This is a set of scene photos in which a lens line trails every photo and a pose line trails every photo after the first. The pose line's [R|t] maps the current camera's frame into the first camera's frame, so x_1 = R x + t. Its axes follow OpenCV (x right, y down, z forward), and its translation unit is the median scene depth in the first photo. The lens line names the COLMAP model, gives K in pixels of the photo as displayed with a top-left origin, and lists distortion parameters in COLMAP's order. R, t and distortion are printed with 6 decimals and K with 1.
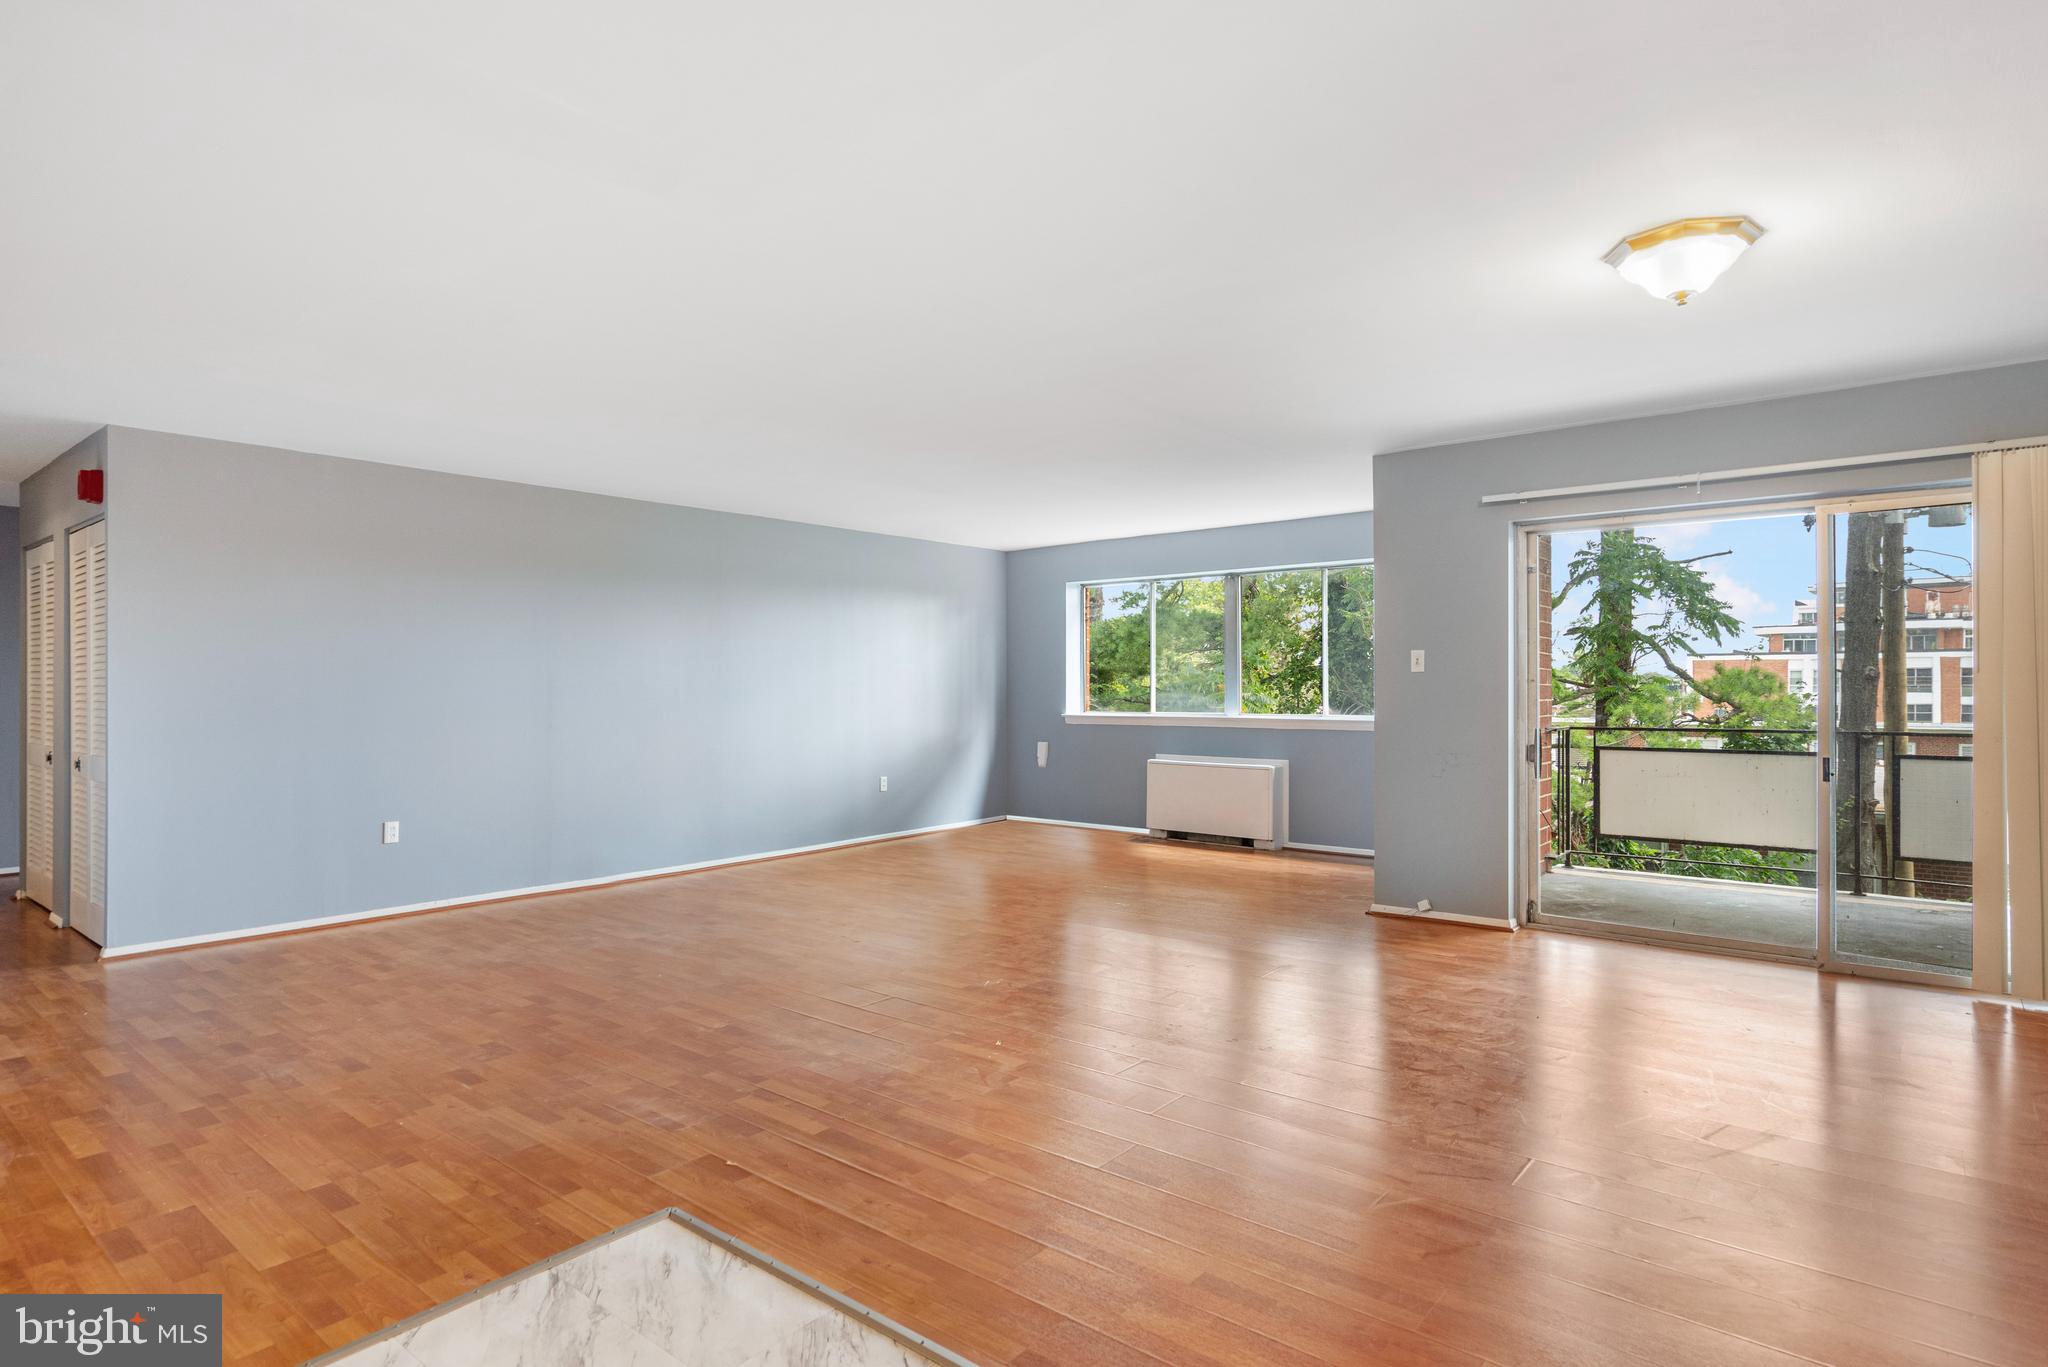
lens RADIAL K [[1058.1, 0, 1010.2], [0, 1058.1, 671.3], [0, 0, 1]] dist [0.002591, 0.000598]
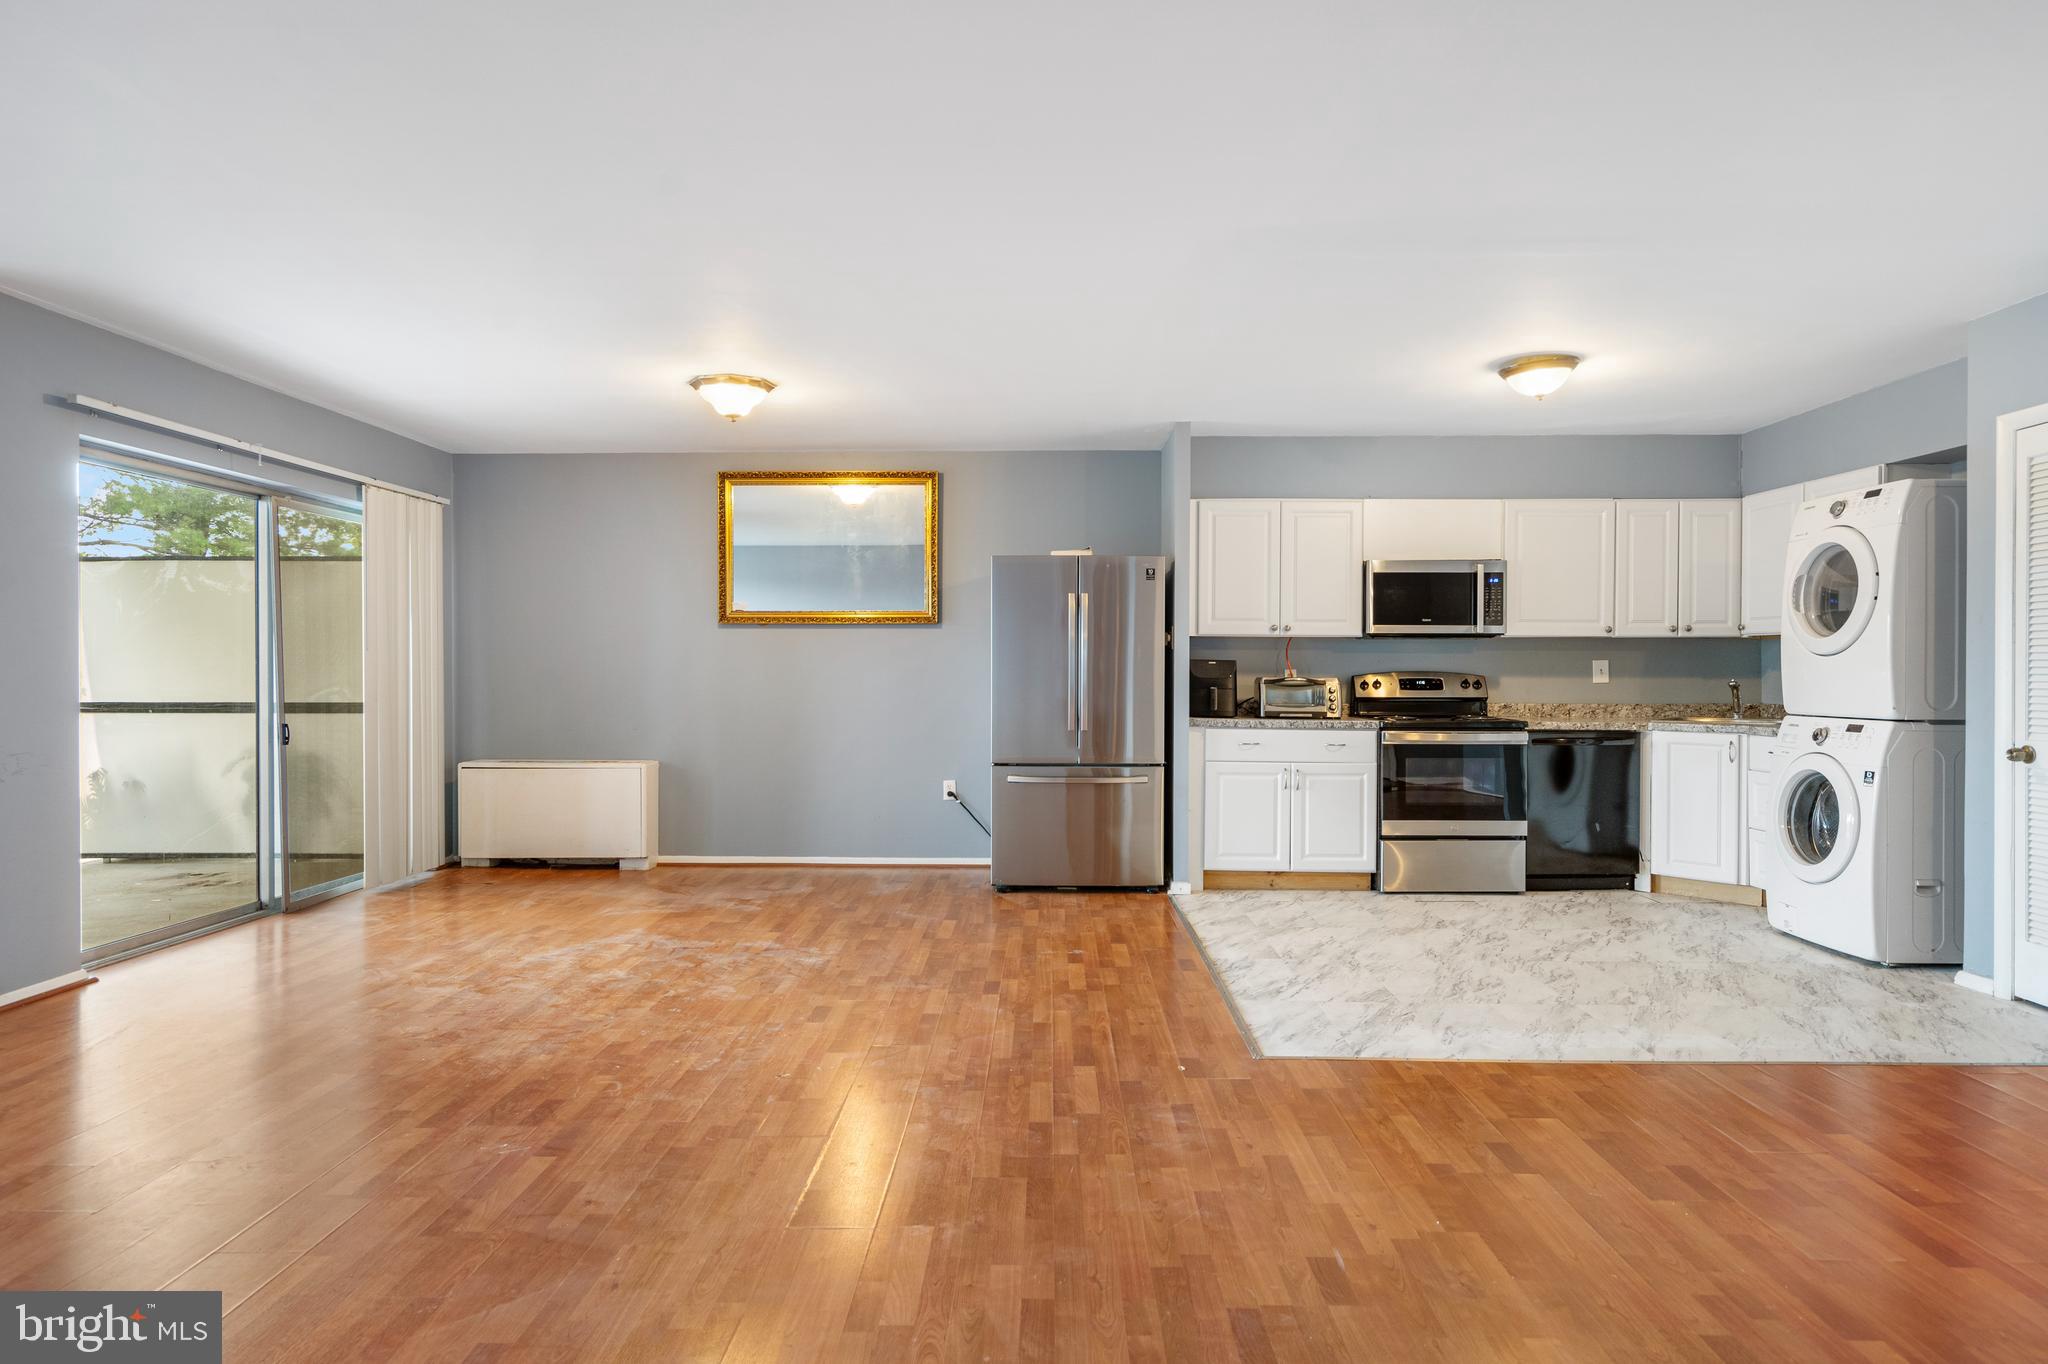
lens RADIAL K [[1197.0, 0, 1016.5], [0, 1197.0, 676.7], [0, 0, 1]] dist [-0.002761, 0.004470]
pose [[-0.618692, -0.000661, 0.785634, -0.949988], [-0.007028, 0.999964, -0.004693, 0.044481], [-0.785602, -0.008424, -0.618674, 1.586172]]
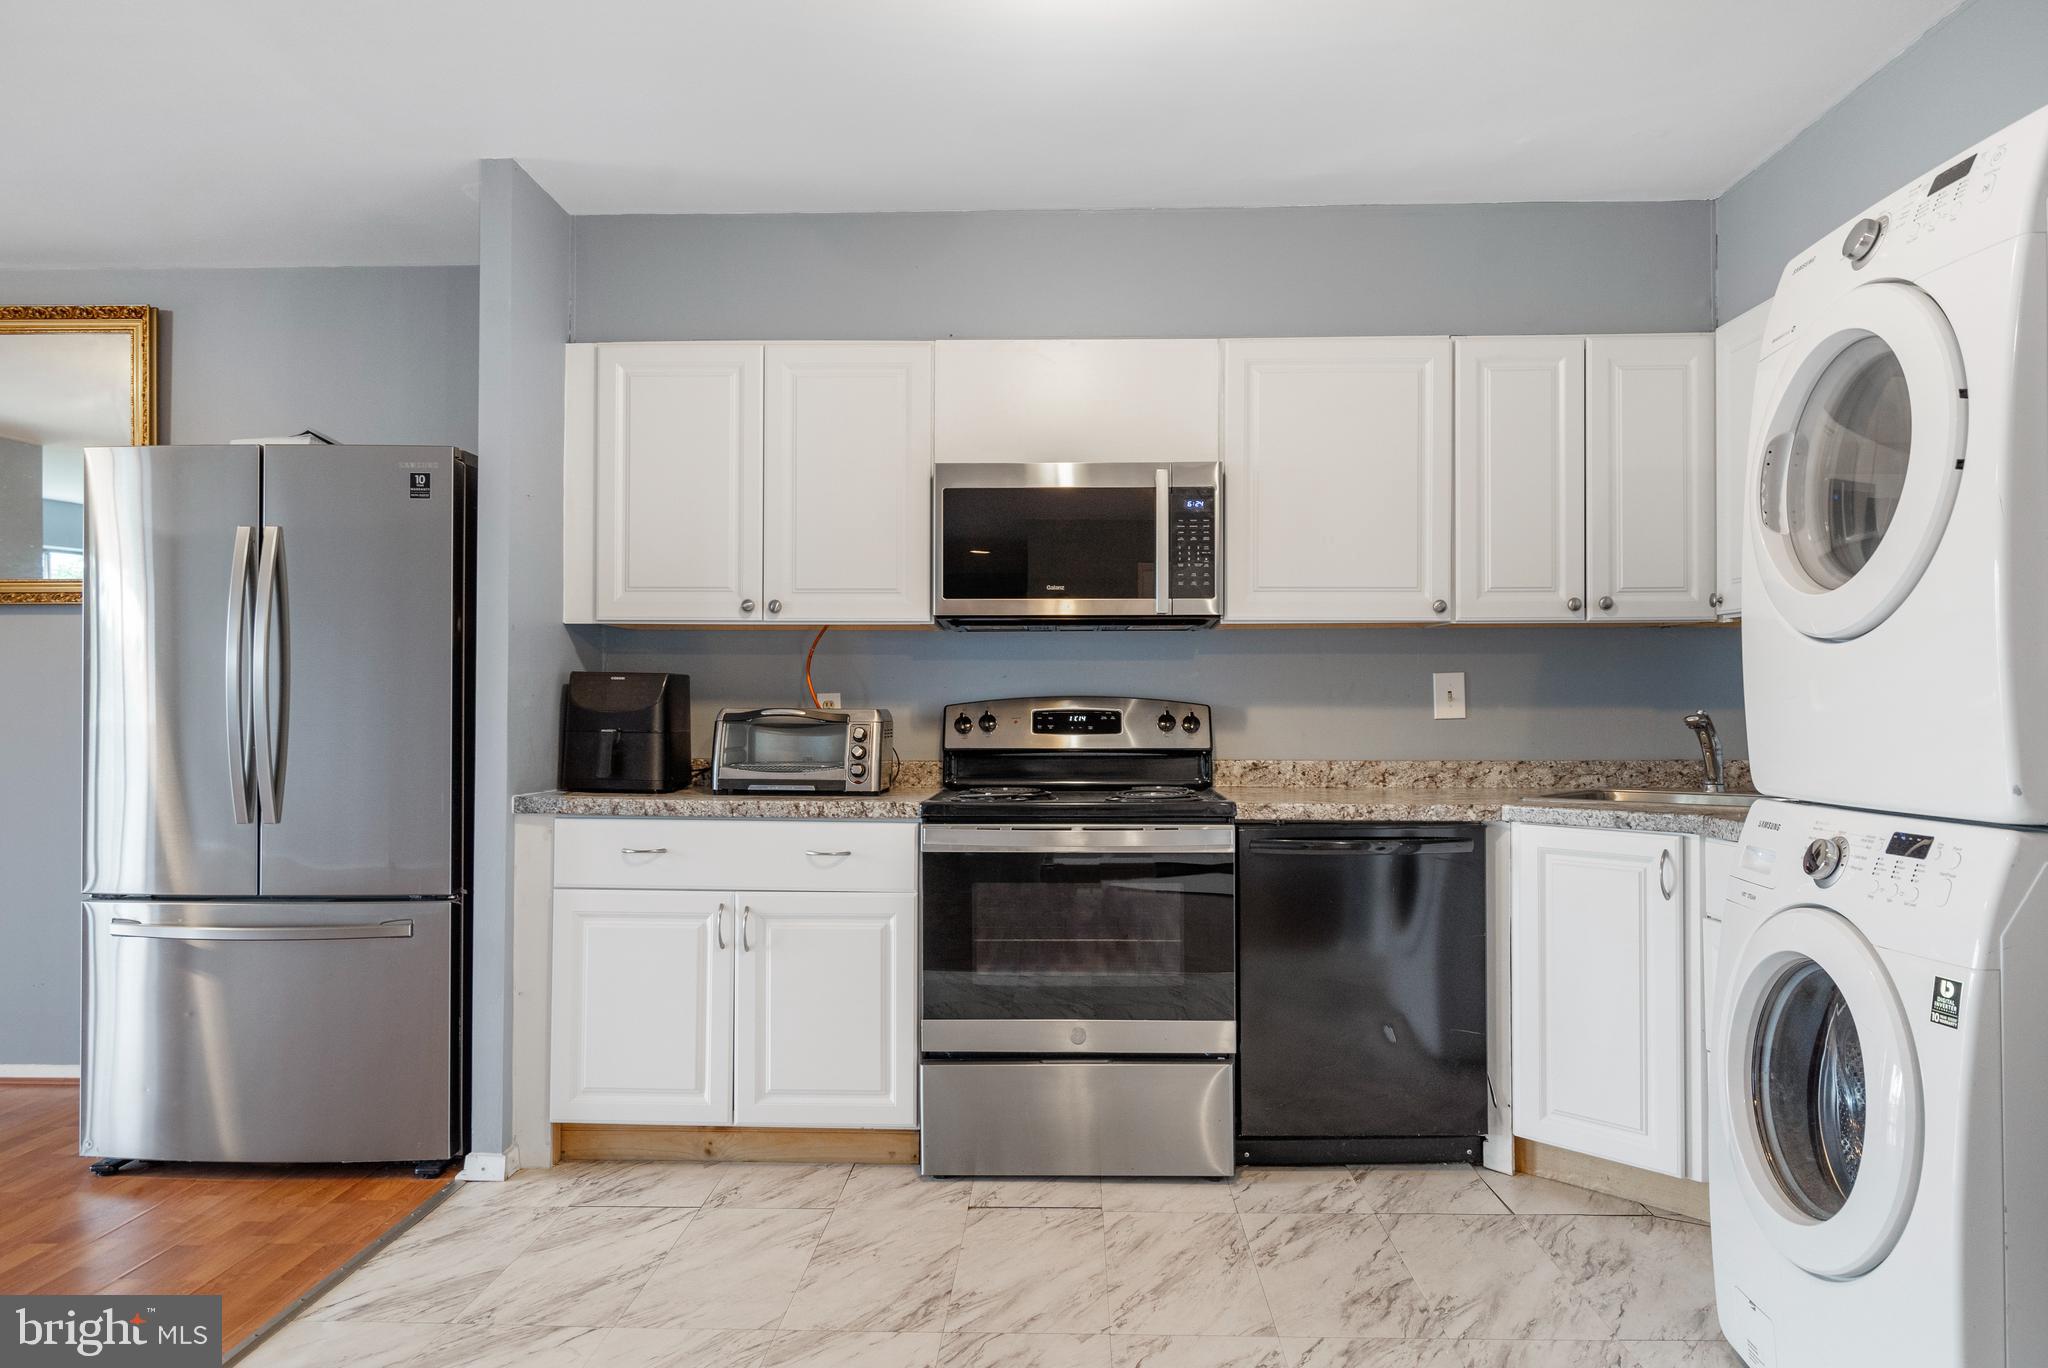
lens RADIAL K [[1396.5, 0, 1026.8], [0, 1396.5, 689.0], [0, 0, 1]] dist [0.006454, 0.001131]
pose [[-0.612360, 0.015408, 0.790429, -0.682715], [-0.005015, 0.999714, -0.023373, 0.042886], [-0.790563, -0.018276, -0.612108, 0.560951]]
